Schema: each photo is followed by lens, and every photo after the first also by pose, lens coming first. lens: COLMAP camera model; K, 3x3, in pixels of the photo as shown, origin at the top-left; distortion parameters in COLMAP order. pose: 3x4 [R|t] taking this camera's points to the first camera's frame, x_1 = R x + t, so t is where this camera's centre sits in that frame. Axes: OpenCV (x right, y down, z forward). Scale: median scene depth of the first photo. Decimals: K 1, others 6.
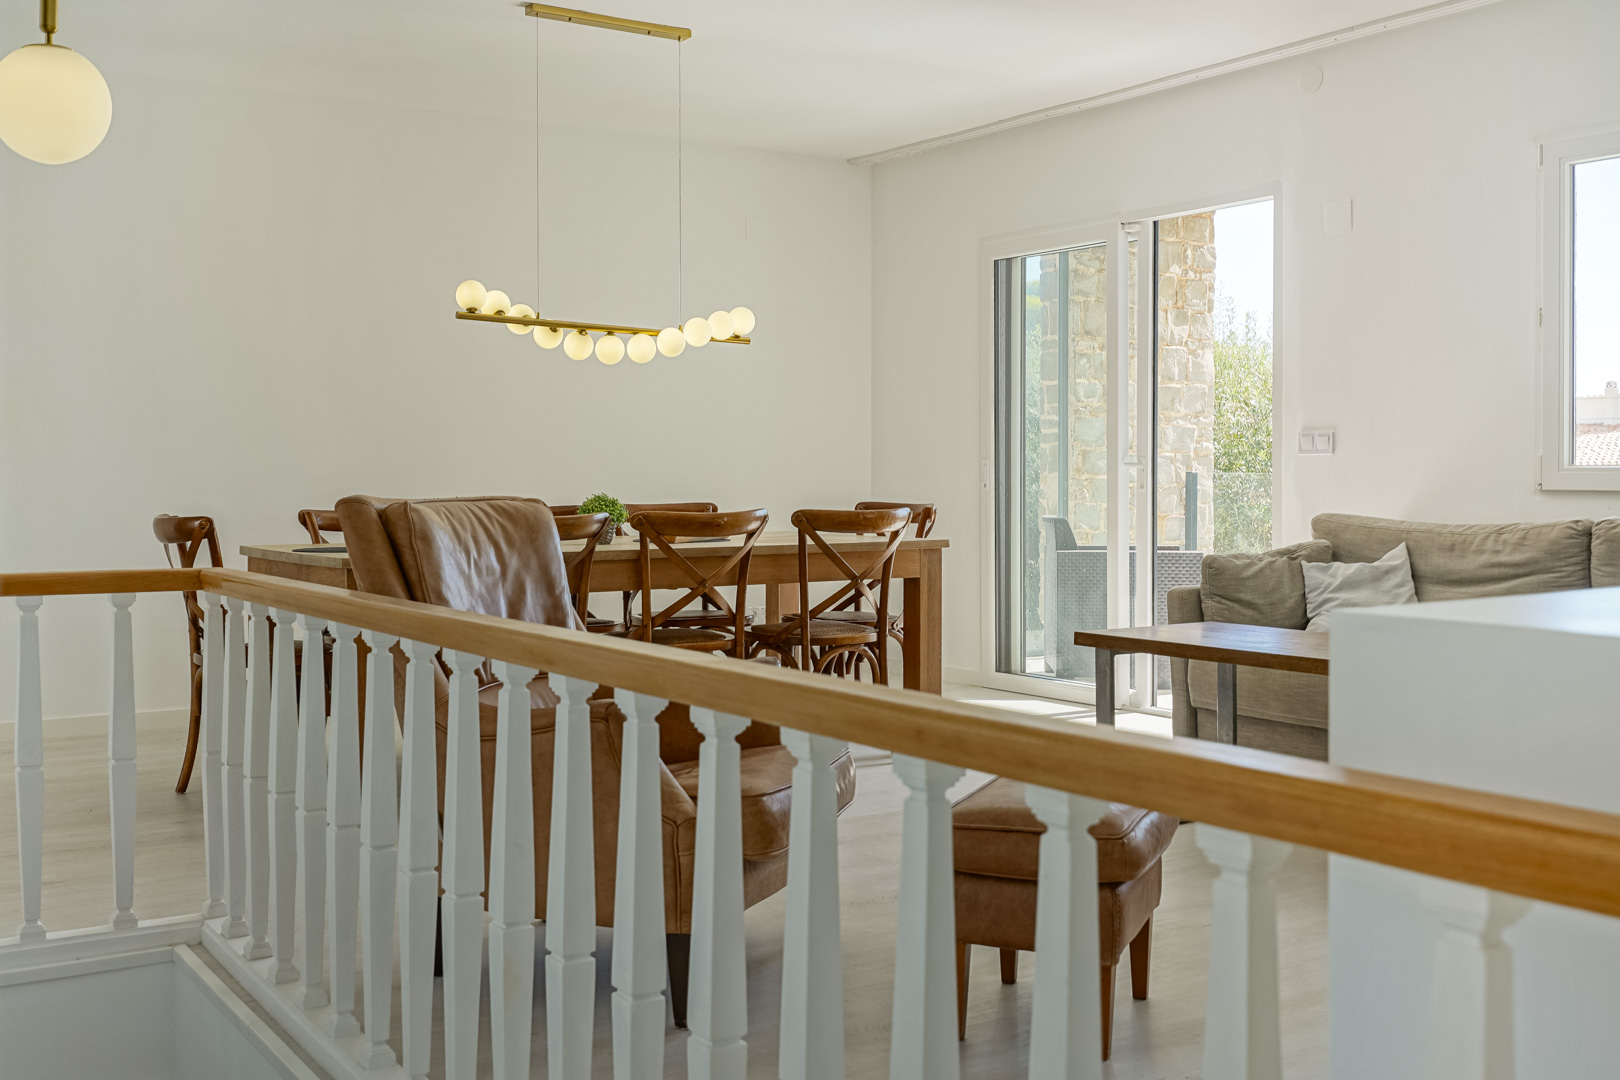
lens RADIAL K [[1663.9, 0, 774.9], [0, 1663.9, 494.4], [0, 0, 1]] dist [0.001113, -0.002635]
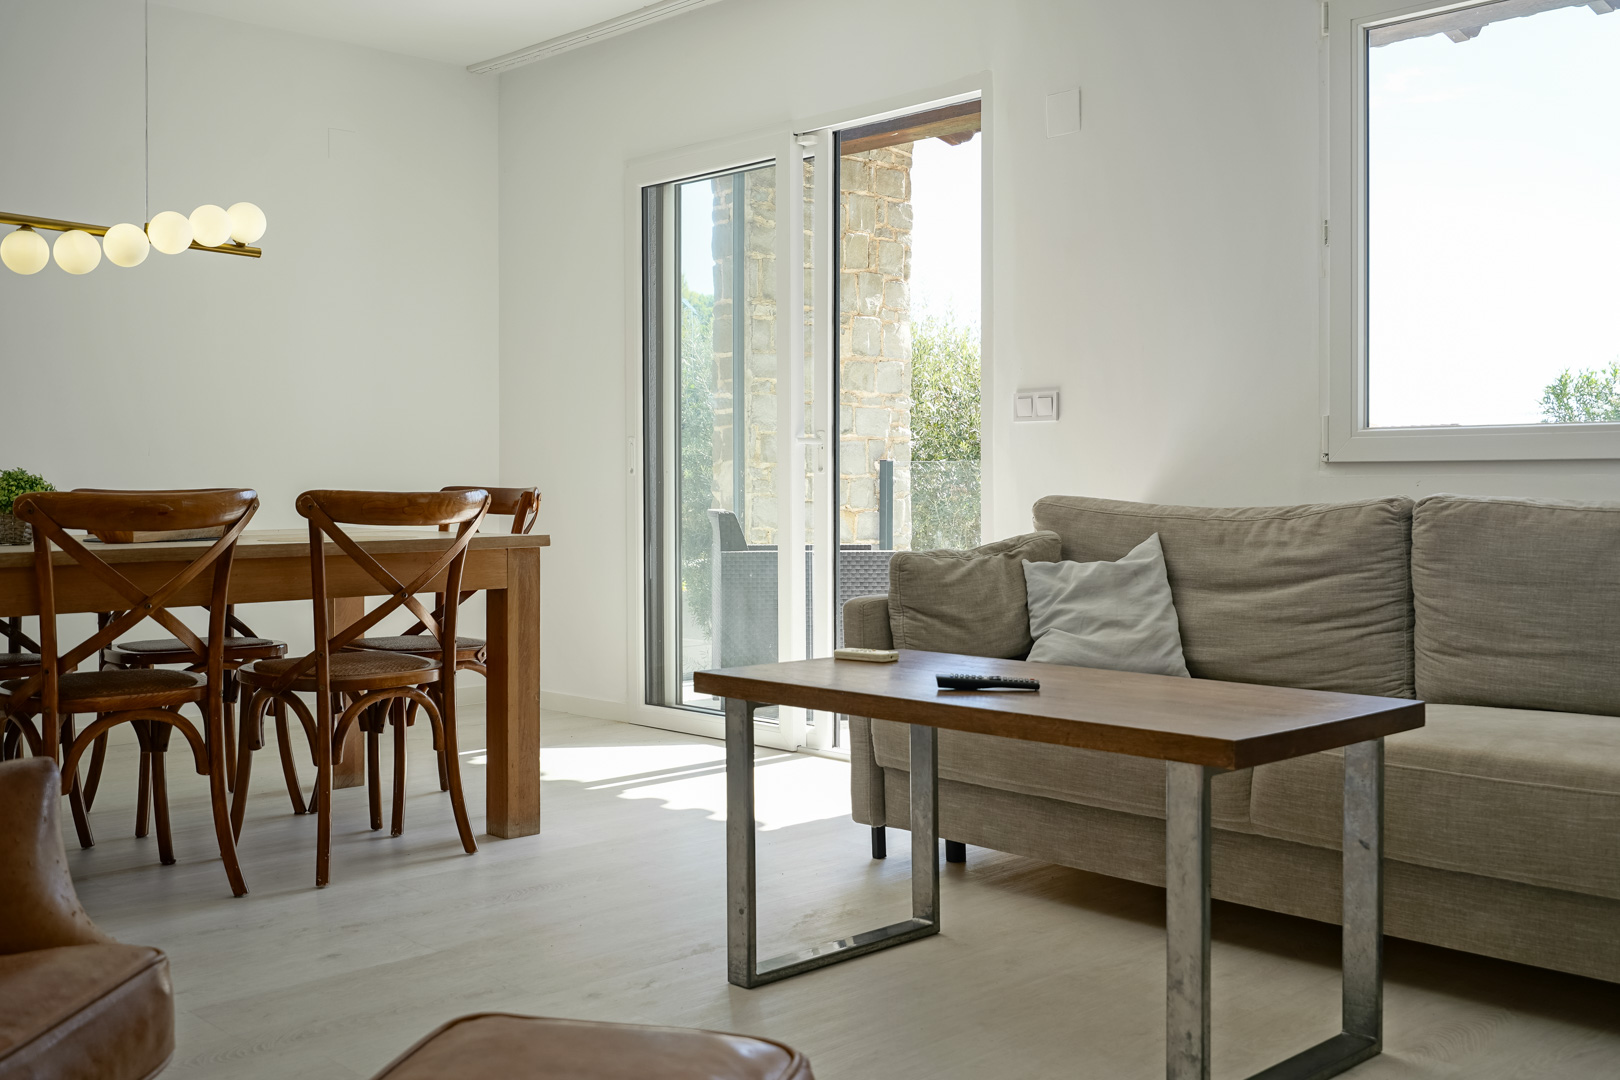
lens RADIAL K [[1599.4, 0, 810.7], [0, 1599.4, 489.7], [0, 0, 1]] dist [0.003841, 0.004335]
pose [[0.981606, -0.001376, 0.190912, 0.089349], [0.003003, 0.999962, -0.008237, 0.014537], [-0.190893, 0.008659, 0.981573, 0.322186]]
